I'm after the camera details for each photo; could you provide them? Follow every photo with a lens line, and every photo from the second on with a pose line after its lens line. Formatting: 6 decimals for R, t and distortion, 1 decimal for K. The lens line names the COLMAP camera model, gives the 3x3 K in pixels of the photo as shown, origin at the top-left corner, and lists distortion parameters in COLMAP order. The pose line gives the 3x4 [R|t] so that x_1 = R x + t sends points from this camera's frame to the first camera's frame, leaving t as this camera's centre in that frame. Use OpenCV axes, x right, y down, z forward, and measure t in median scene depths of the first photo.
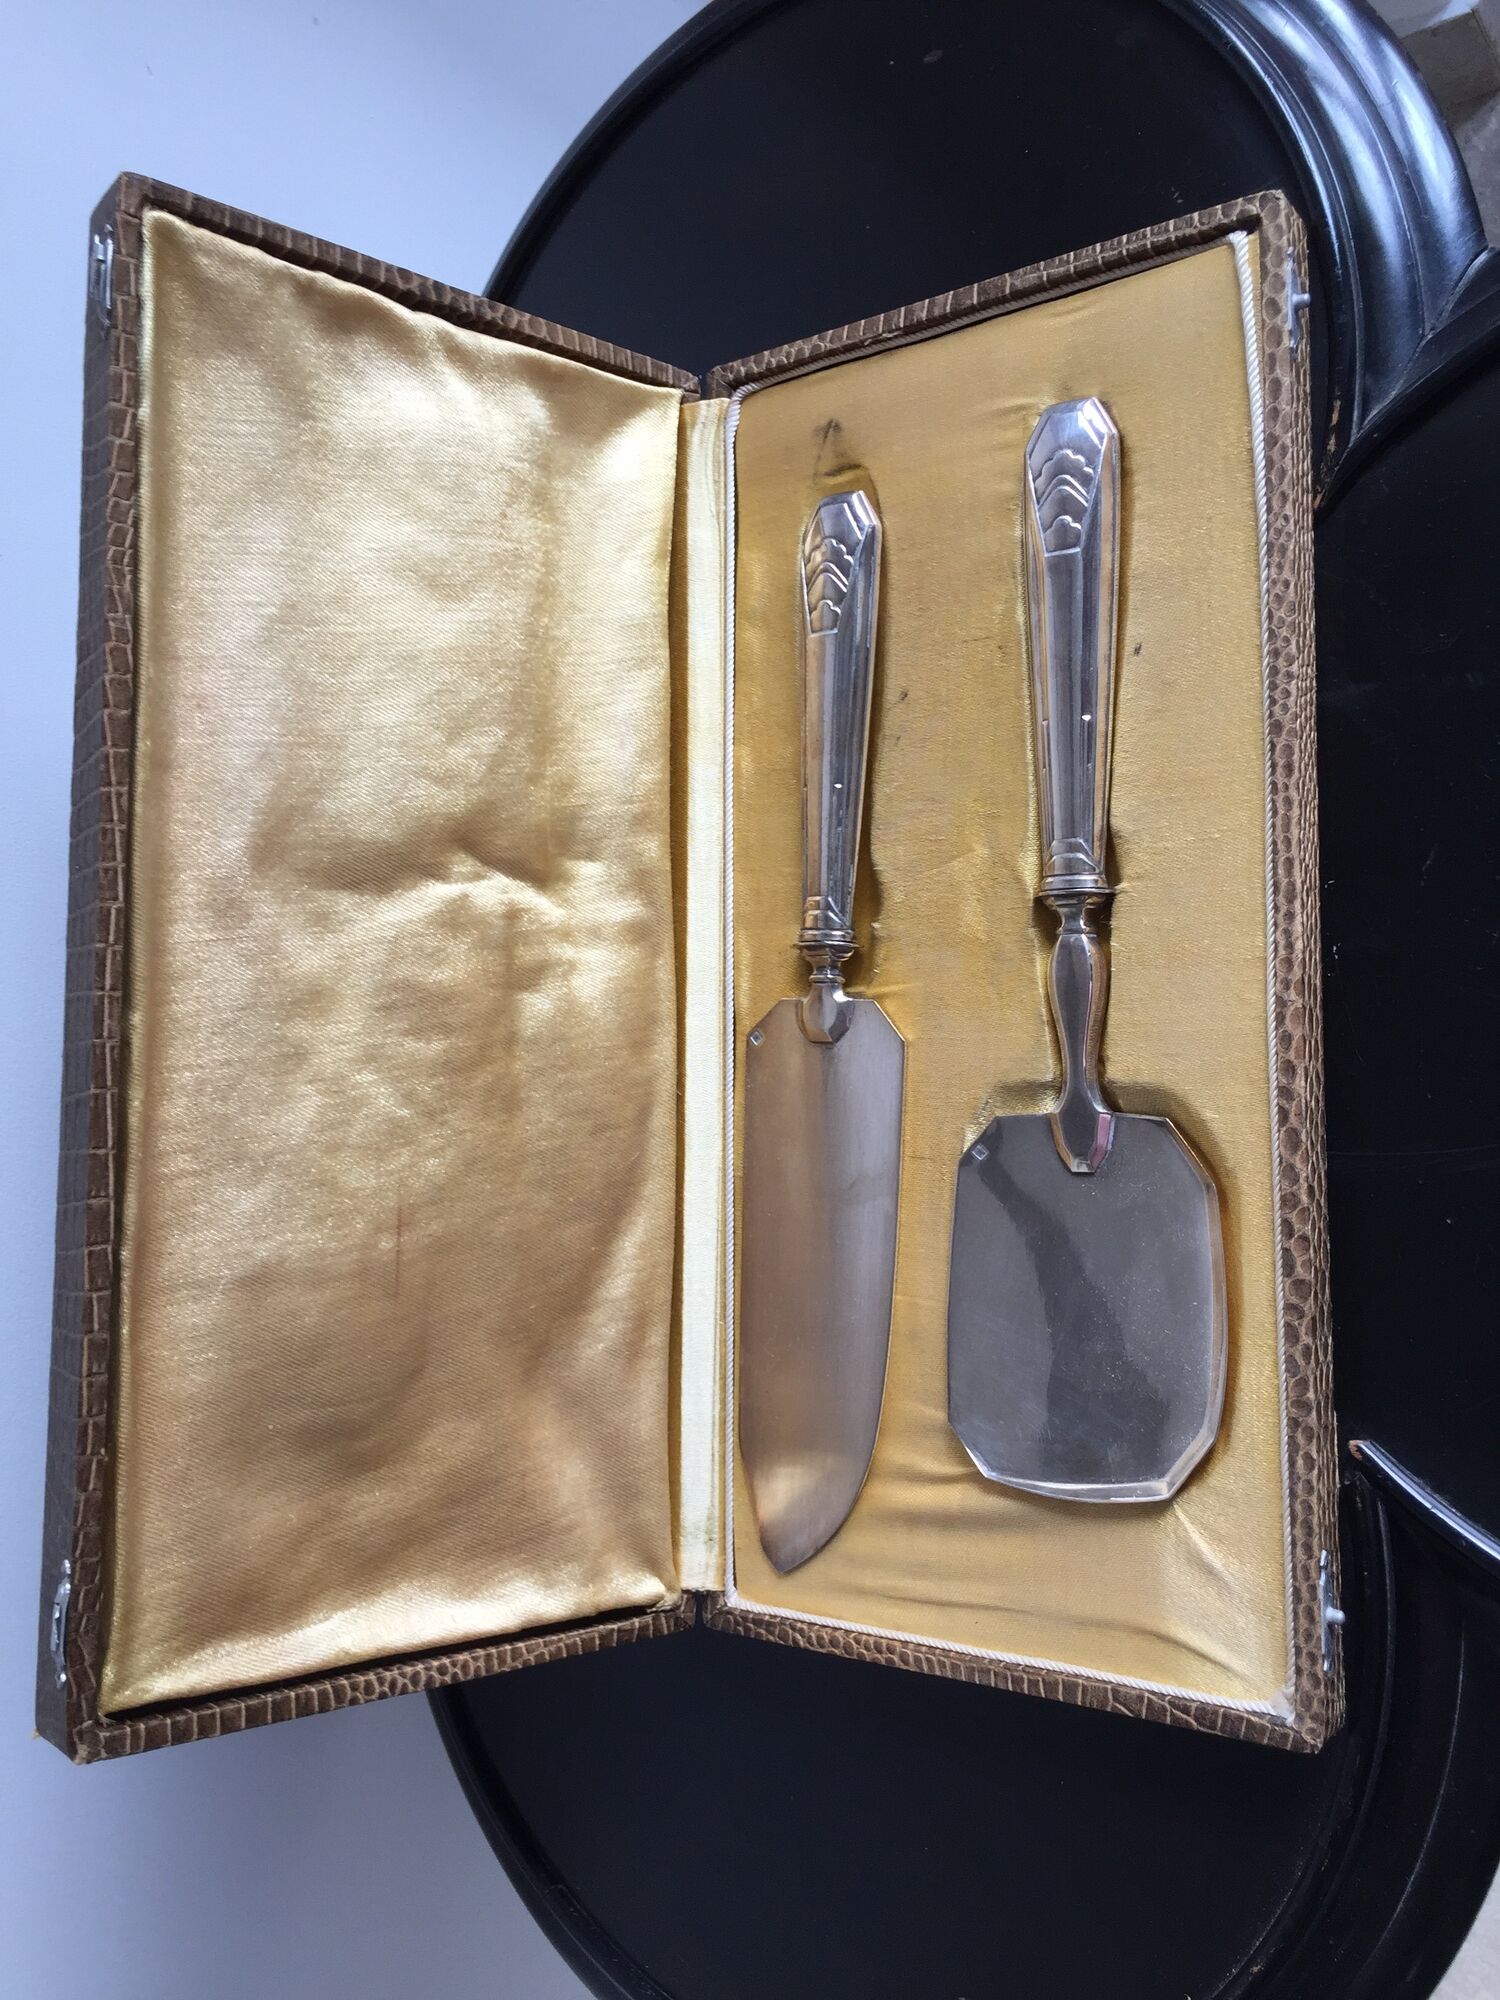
lens RADIAL K [[1747.5, 0, 781.4], [0, 1747.5, 983.6], [0, 0, 1]] dist [0.060690, -0.071074]
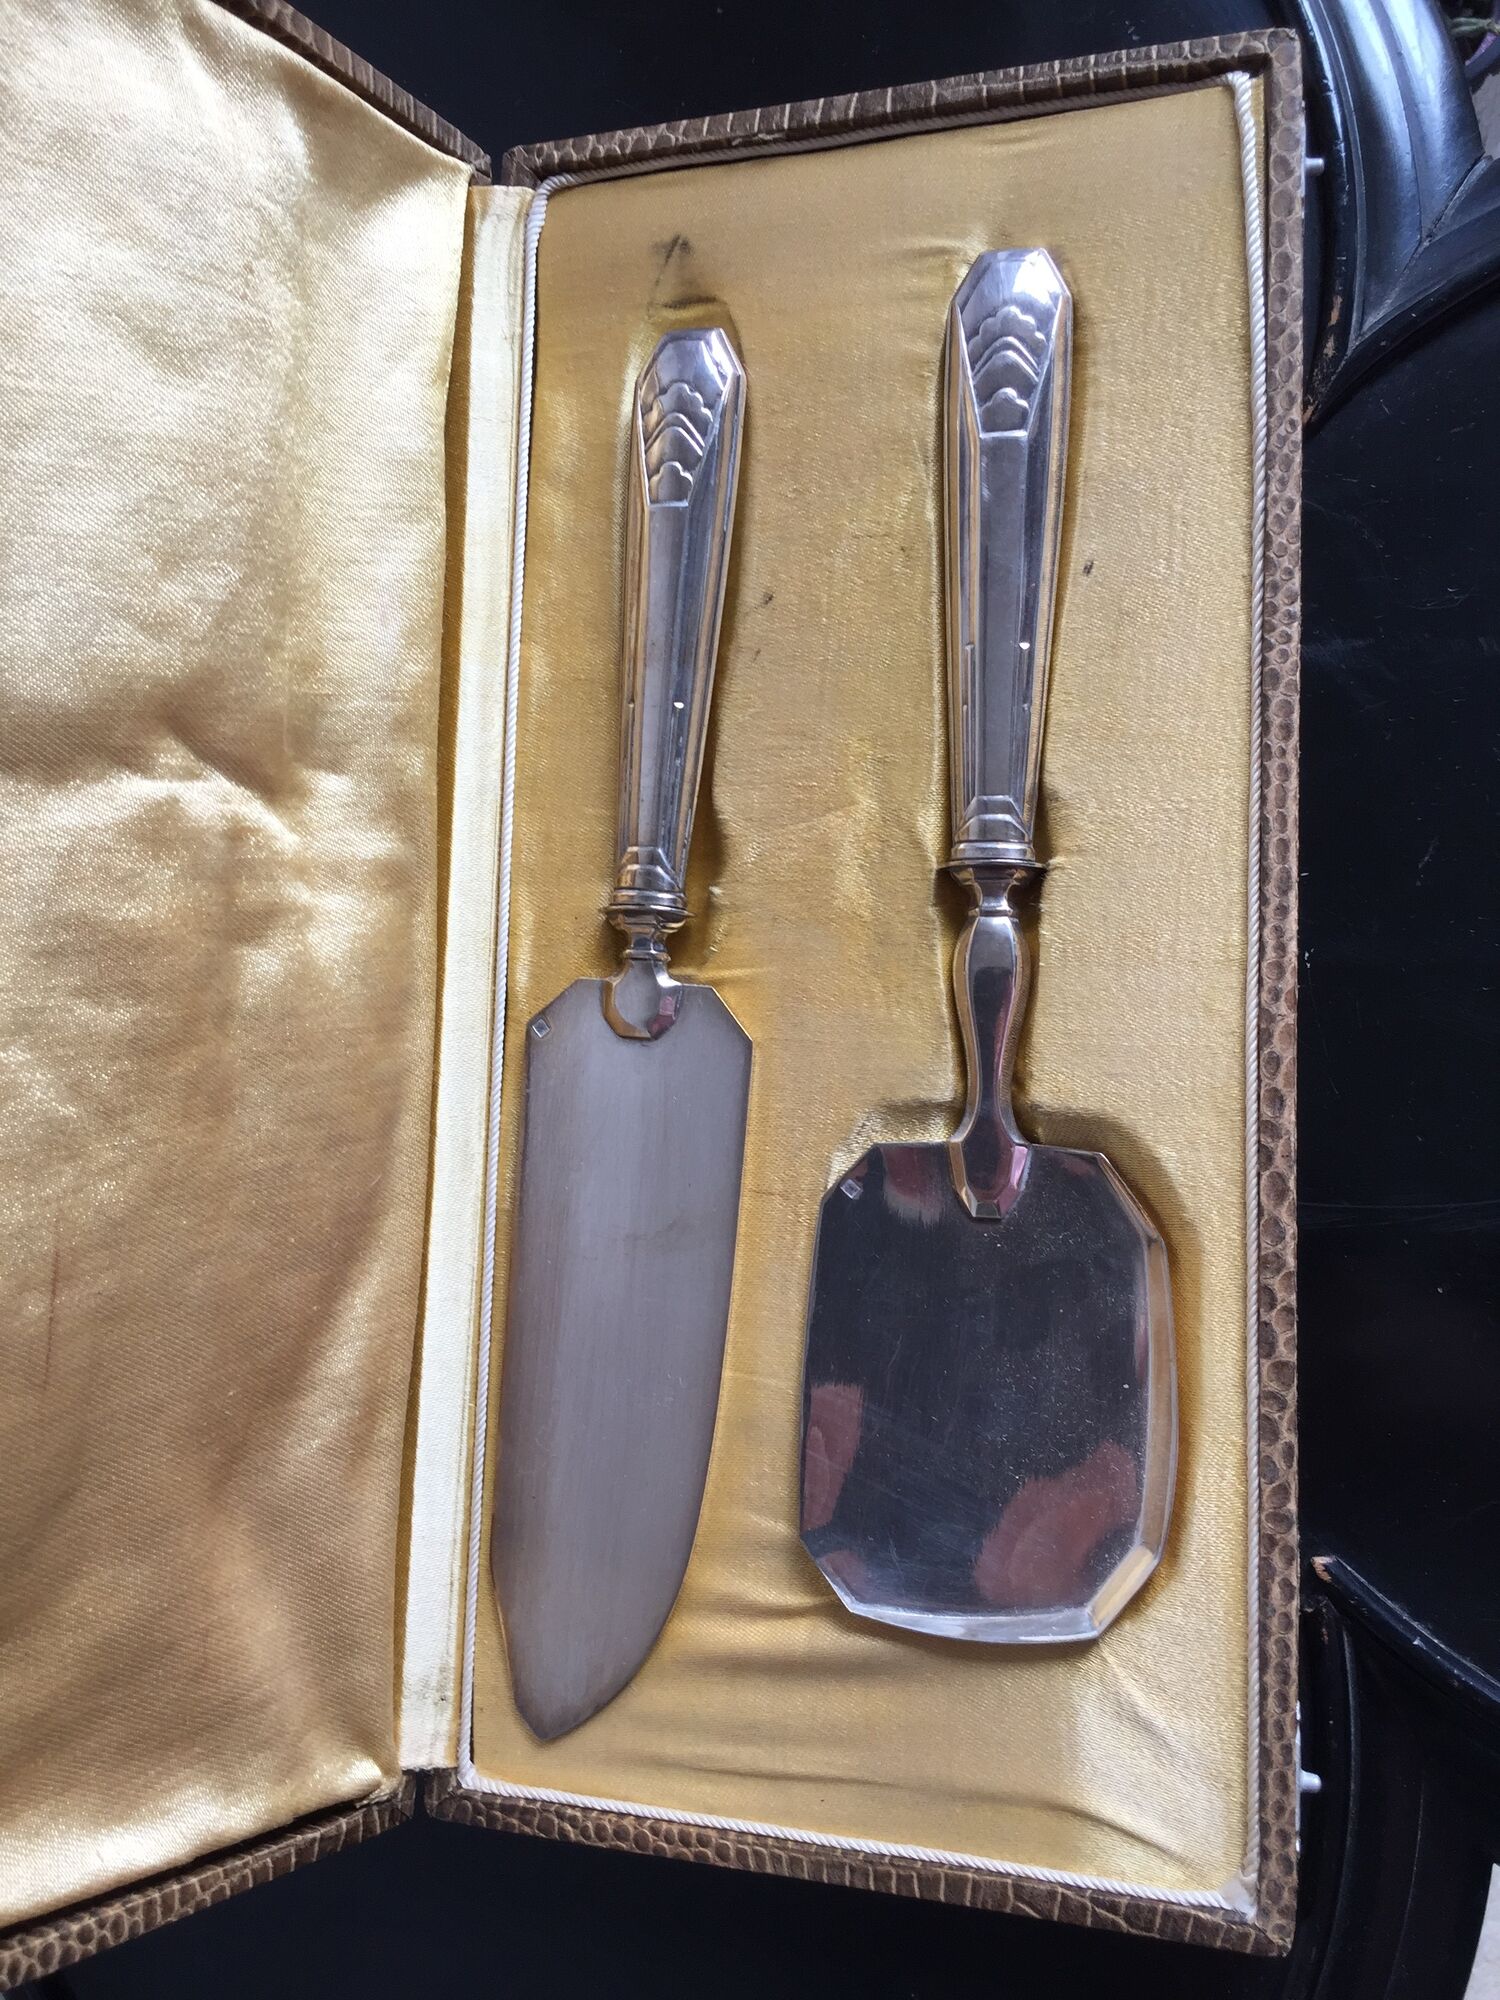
lens RADIAL K [[1733.9, 0, 770.7], [0, 1733.9, 989.6], [0, 0, 1]] dist [0.077385, -0.121578]
pose [[0.953481, 0.058403, 0.295742, -0.157974], [-0.057928, 0.998267, -0.010377, 0.018314], [-0.295835, -0.007237, 0.955212, 0.276806]]
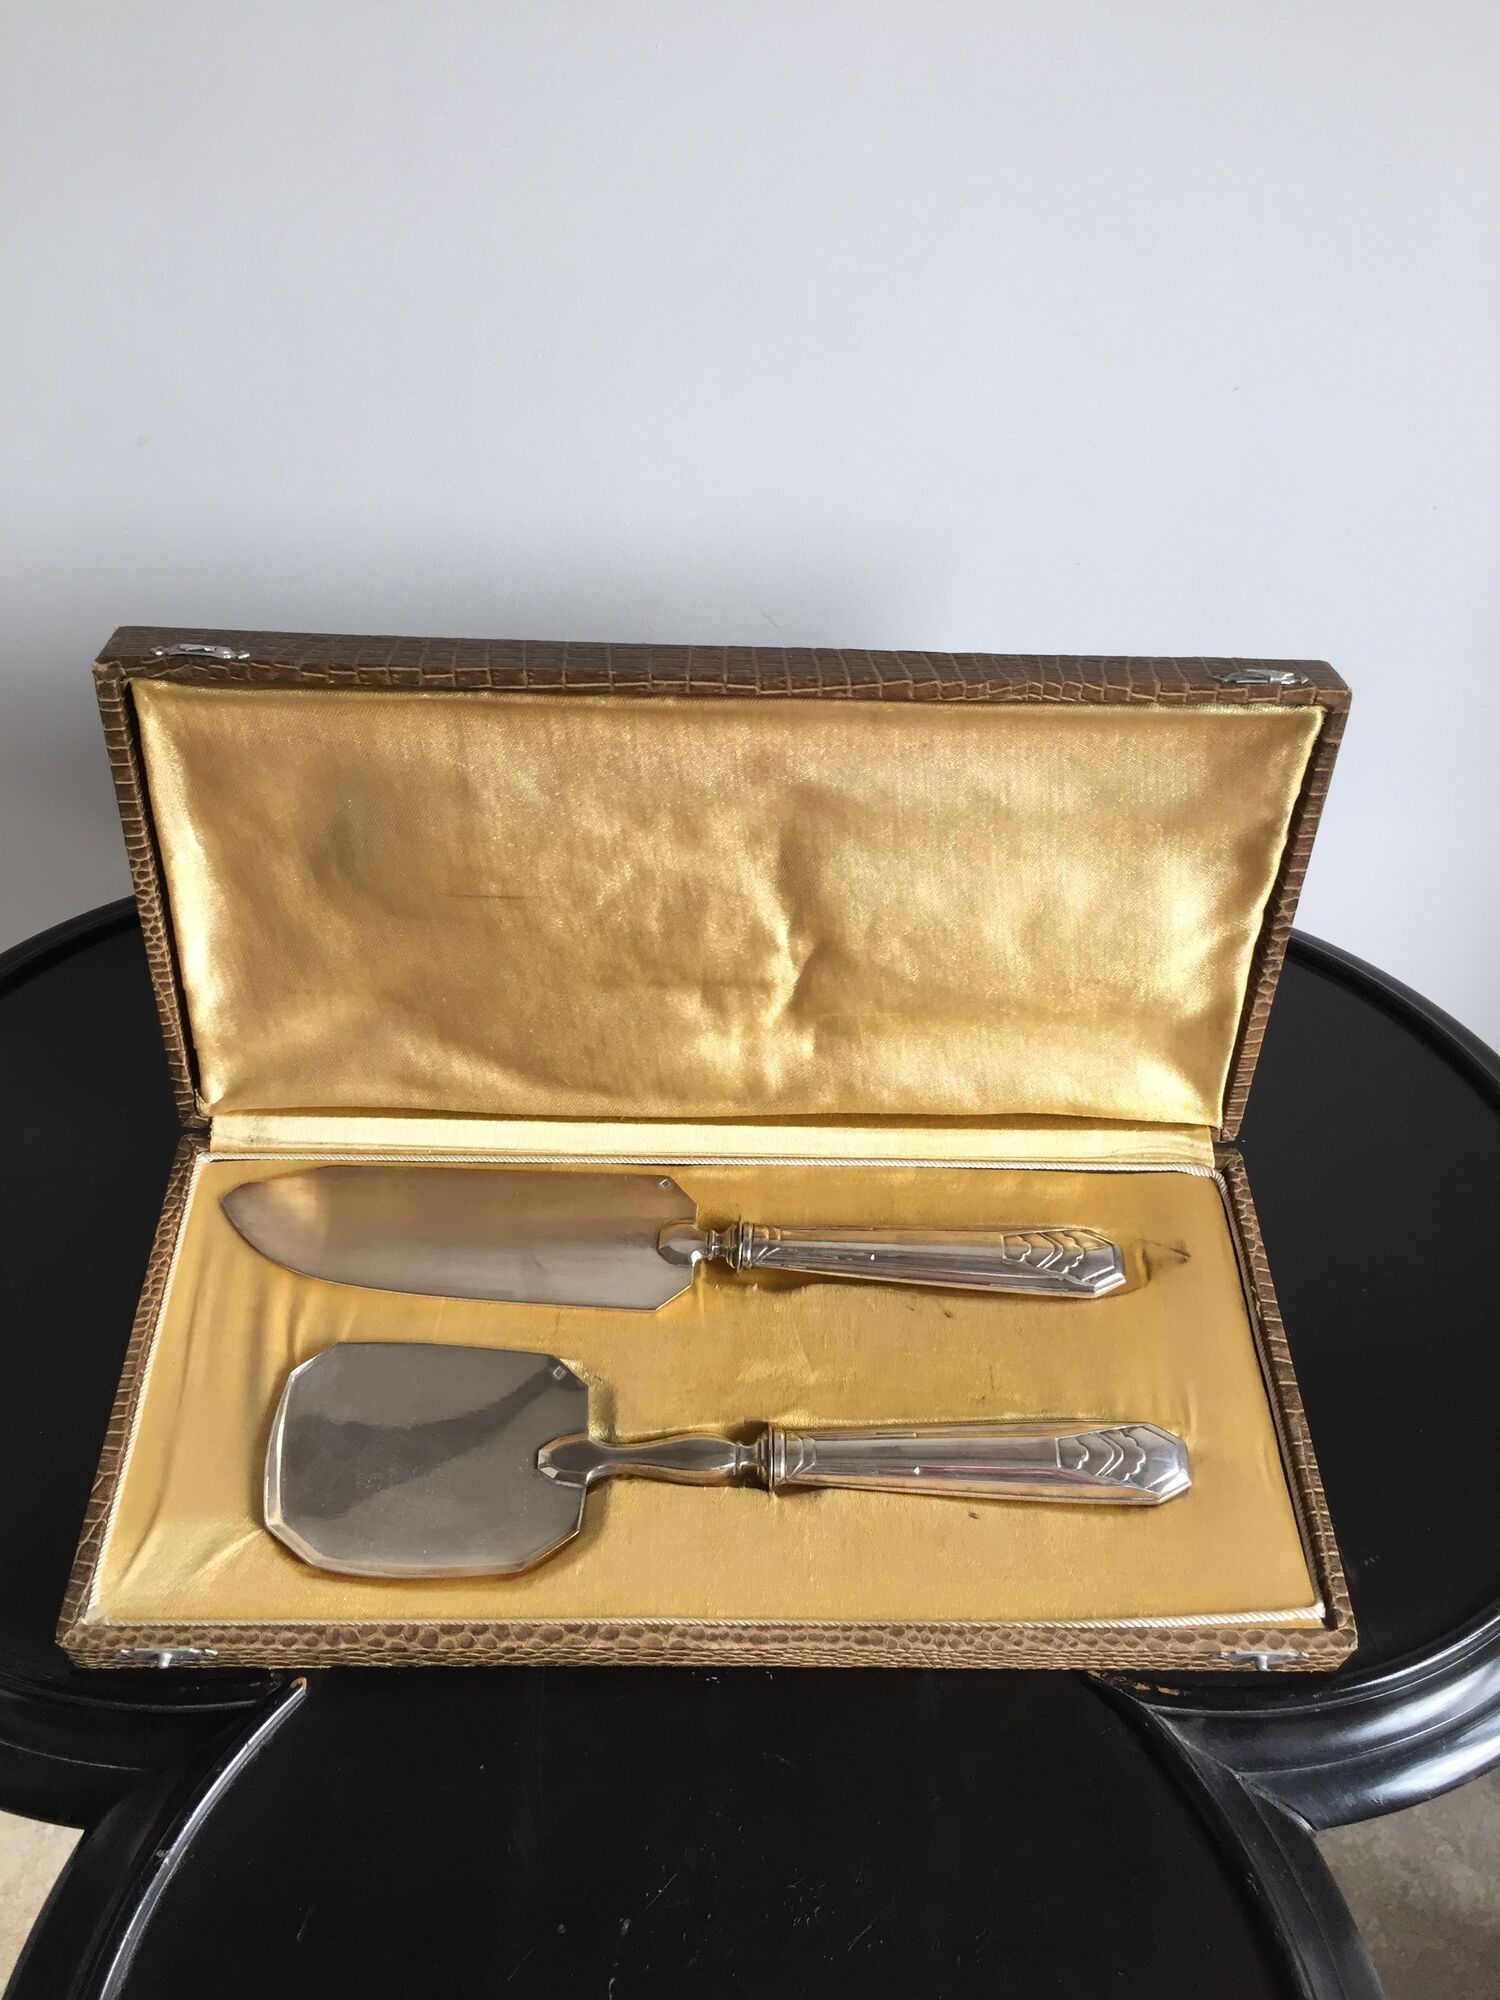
lens RADIAL K [[1752.1, 0, 763.7], [0, 1752.1, 1024.3], [0, 0, 1]] dist [0.056078, -0.060766]
pose [[-0.014361, 0.996739, -0.079409, -0.031818], [-0.999043, -0.011022, 0.042325, -0.093934], [0.041312, 0.079941, 0.995943, -0.217500]]
